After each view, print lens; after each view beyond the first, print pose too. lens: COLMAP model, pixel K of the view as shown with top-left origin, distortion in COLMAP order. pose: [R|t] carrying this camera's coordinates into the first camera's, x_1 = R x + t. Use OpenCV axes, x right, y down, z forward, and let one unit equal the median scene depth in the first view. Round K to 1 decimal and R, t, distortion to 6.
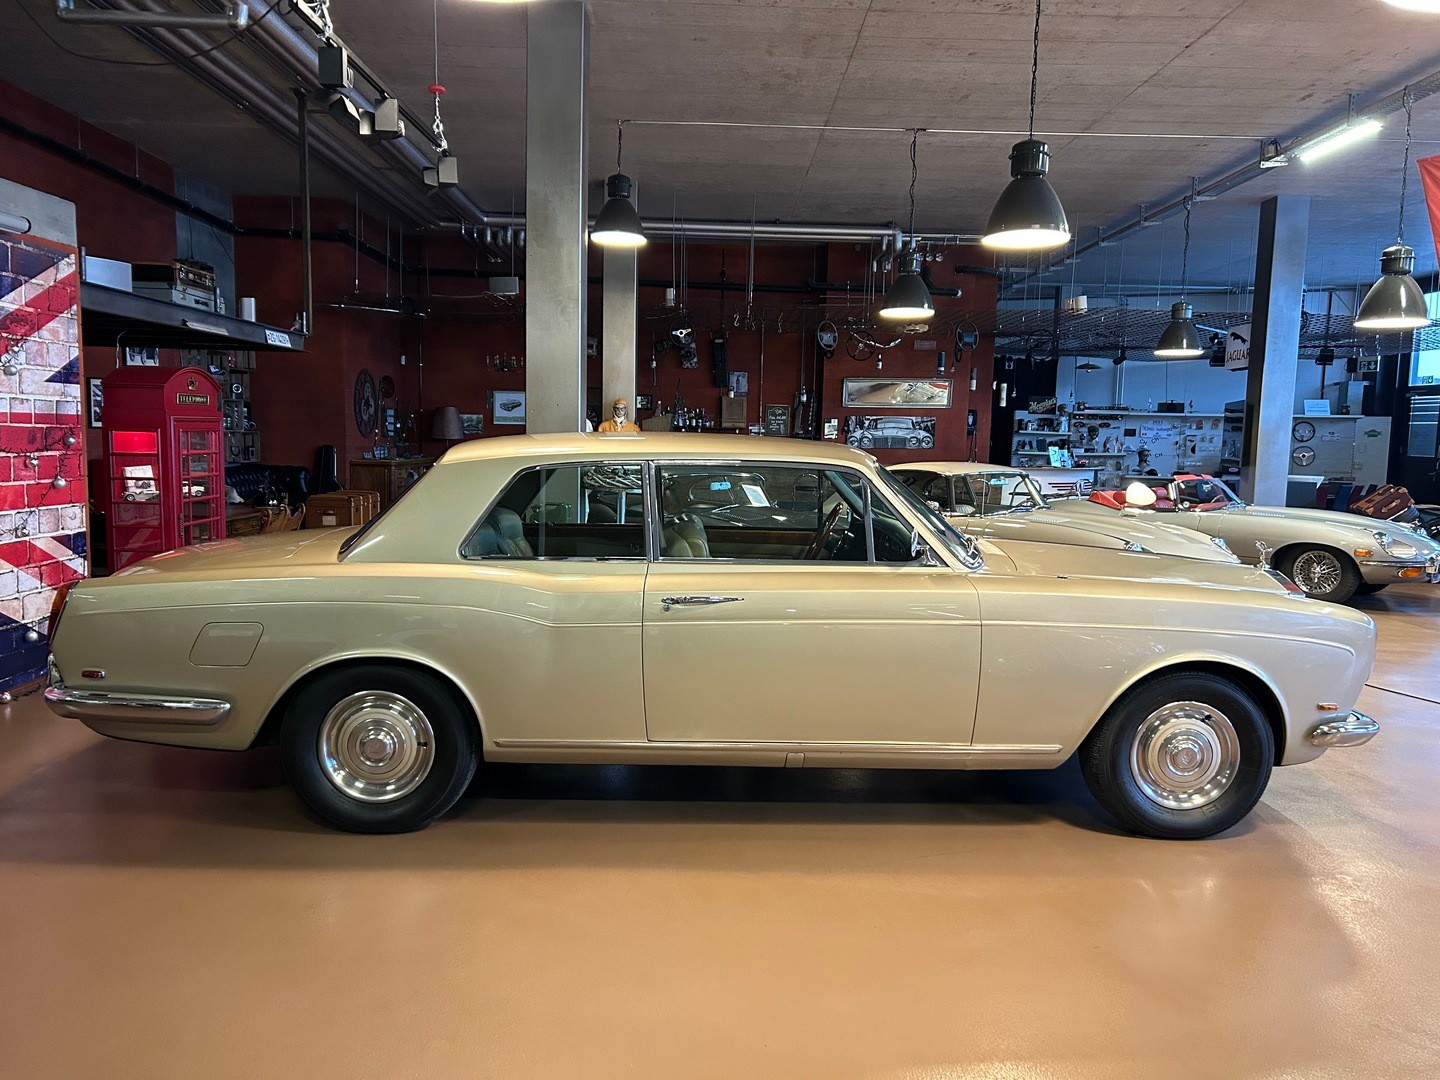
lens RADIAL K [[1088.6, 0, 712.9], [0, 1088.6, 544.1], [0, 0, 1]] dist [0.042694, -0.034170]
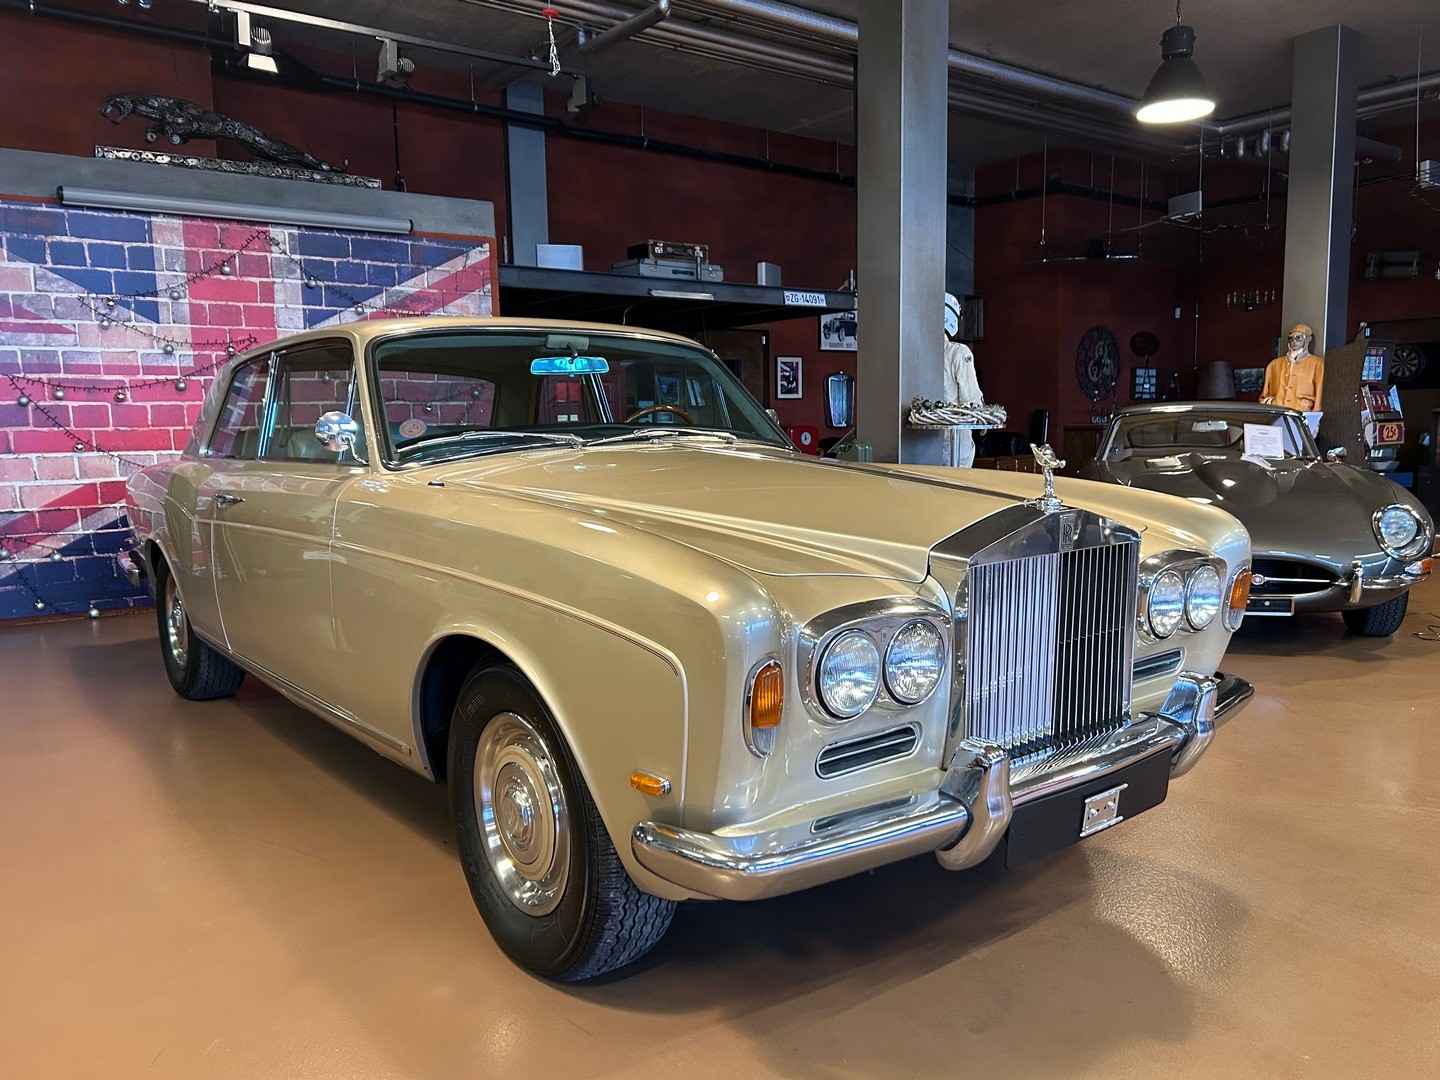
lens RADIAL K [[1088.6, 0, 720.5], [0, 1088.6, 546.1], [0, 0, 1]] dist [0.042694, -0.034170]
pose [[0.599070, 0.057484, -0.798630, 0.591386], [-0.050774, 0.998139, 0.033757, 0.024672], [0.799085, 0.020327, 0.600875, 0.472505]]
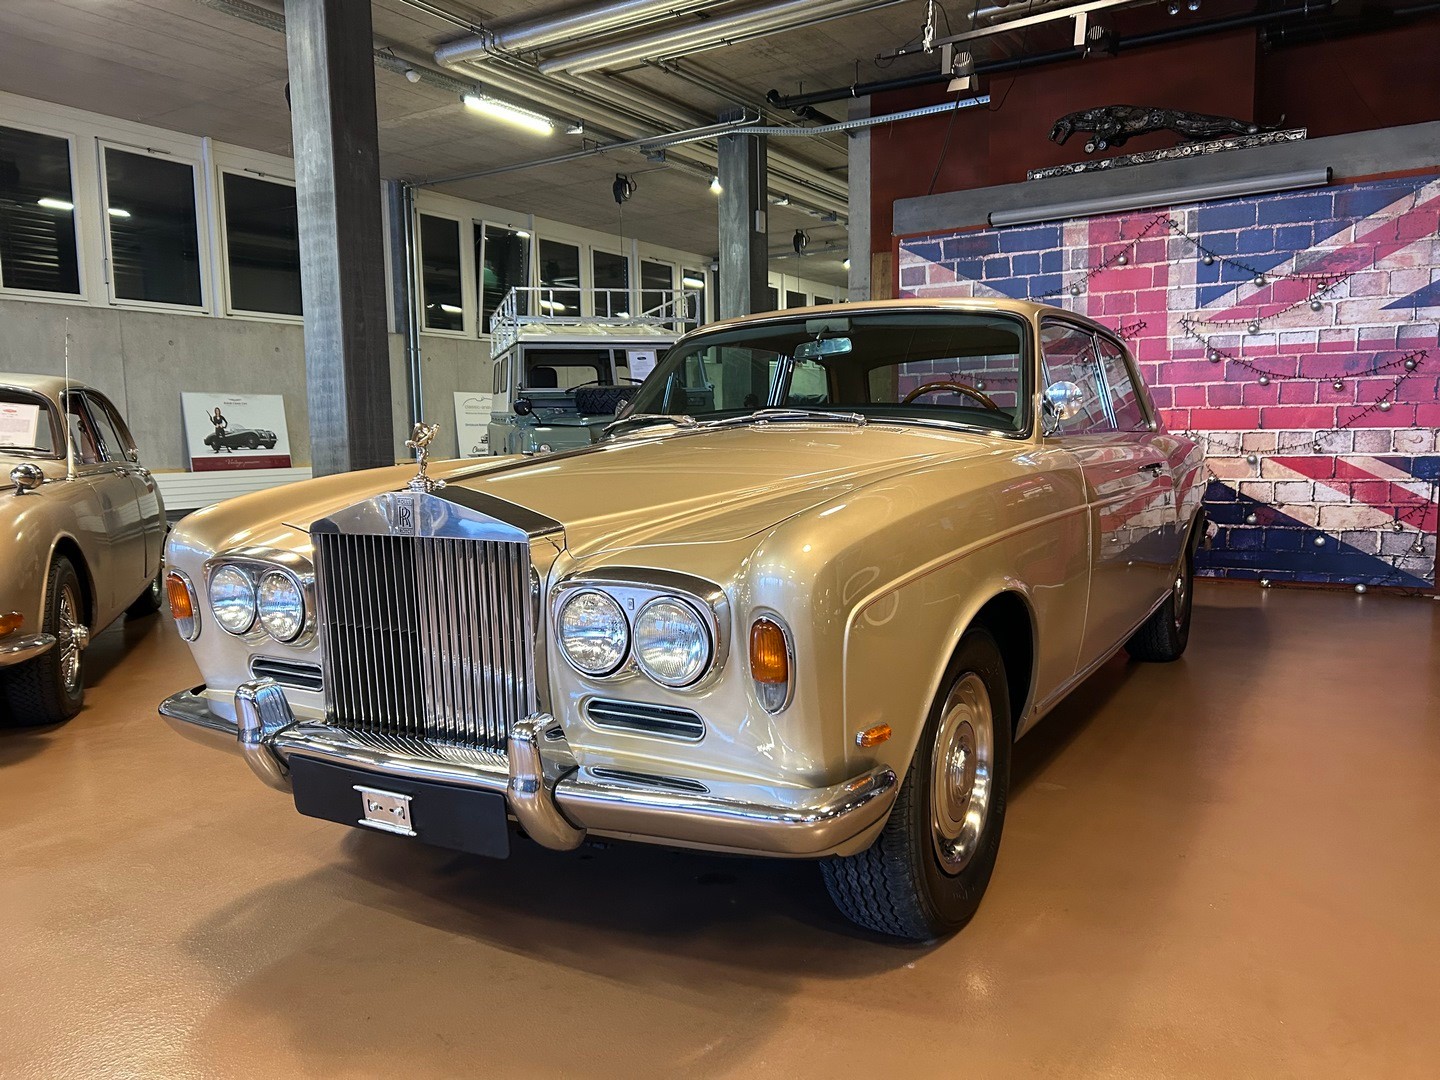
lens RADIAL K [[1088.6, 0, 720.8], [0, 1088.6, 543.6], [0, 0, 1]] dist [0.042694, -0.034170]
pose [[-0.528967, 0.082840, -0.844590, 0.622440], [-0.076290, 0.986553, 0.144545, -0.028830], [0.845206, 0.140894, -0.515534, 1.003694]]
